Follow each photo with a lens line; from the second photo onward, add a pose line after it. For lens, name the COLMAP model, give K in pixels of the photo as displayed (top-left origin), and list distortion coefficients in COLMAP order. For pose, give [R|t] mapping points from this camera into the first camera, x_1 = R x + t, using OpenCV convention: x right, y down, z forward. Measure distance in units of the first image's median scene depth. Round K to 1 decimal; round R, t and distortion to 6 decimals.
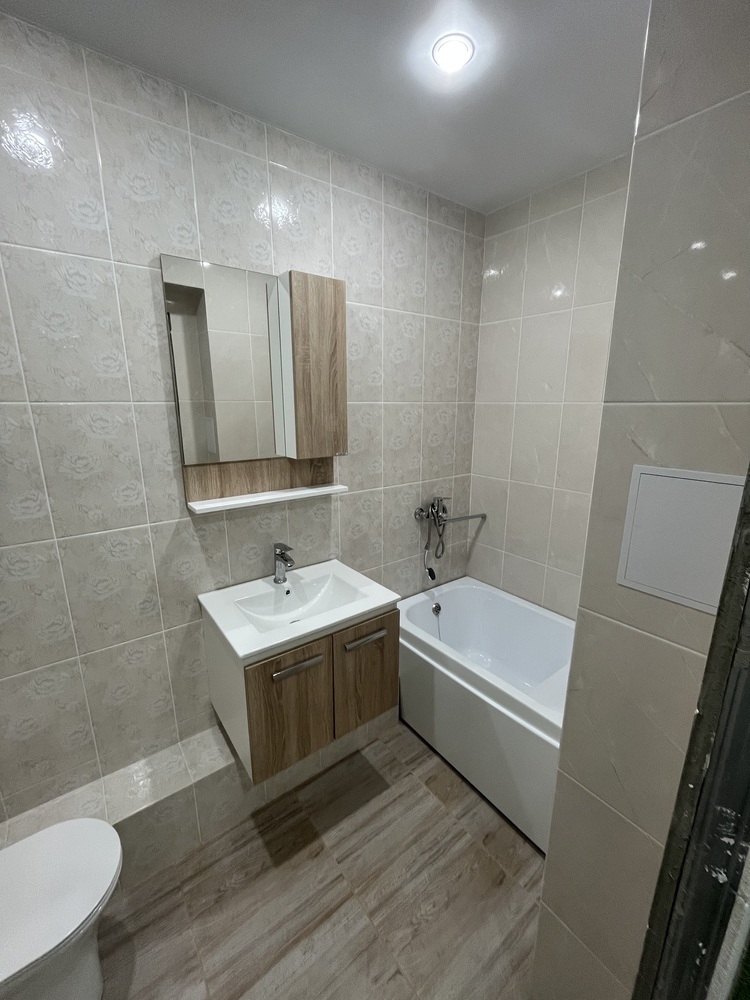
lens RADIAL K [[406.8, 0, 376.4], [0, 406.8, 502.4], [0, 0, 1]] dist [0.000169, 0.000256]
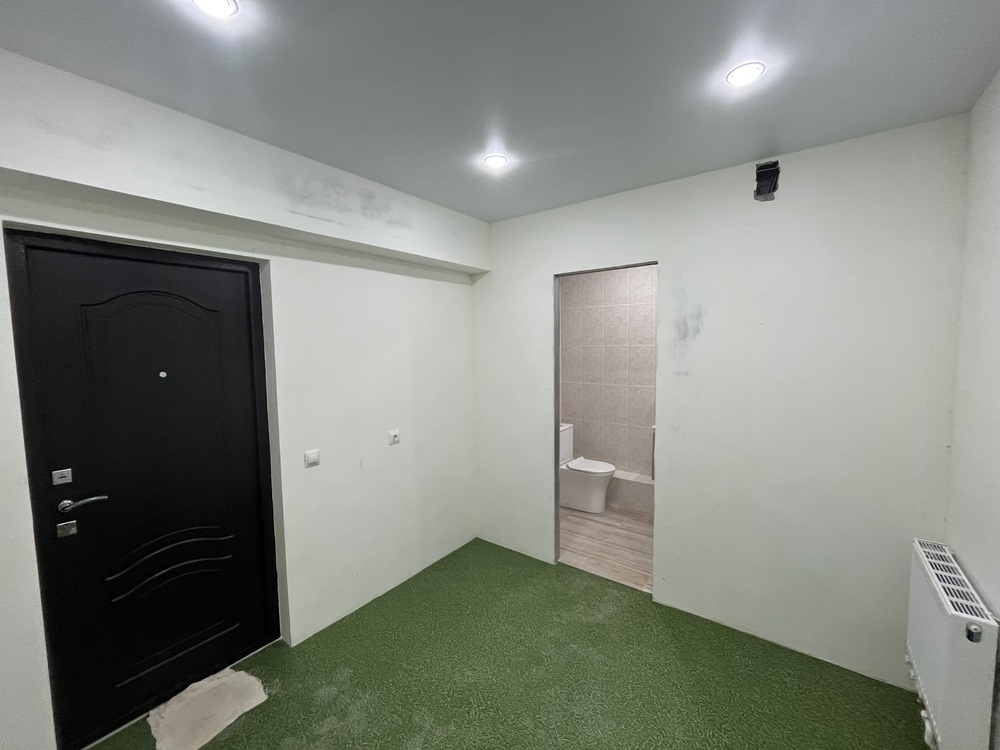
lens RADIAL K [[406.8, 0, 500.0], [0, 406.8, 372.0], [0, 0, 1]] dist [0.000169, 0.000256]
pose [[0.282349, 0.066954, -0.956972, 1.696169], [-0.210768, 0.977517, 0.006206, 0.150347], [0.935872, 0.199946, 0.290112, -0.776198]]
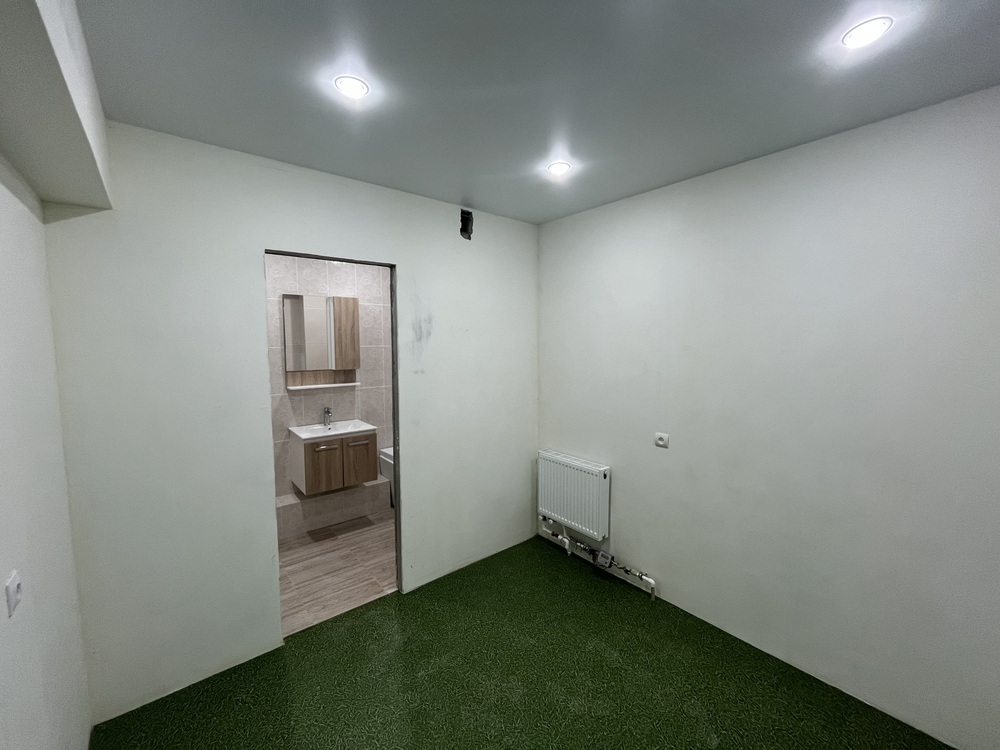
lens RADIAL K [[406.8, 0, 495.8], [0, 406.8, 372.4], [0, 0, 1]] dist [0.000169, 0.000256]
pose [[0.999288, -0.006418, 0.037171, 0.659709], [0.012181, 0.987531, -0.156954, 0.296114], [-0.035700, 0.157295, 0.986906, -1.386248]]
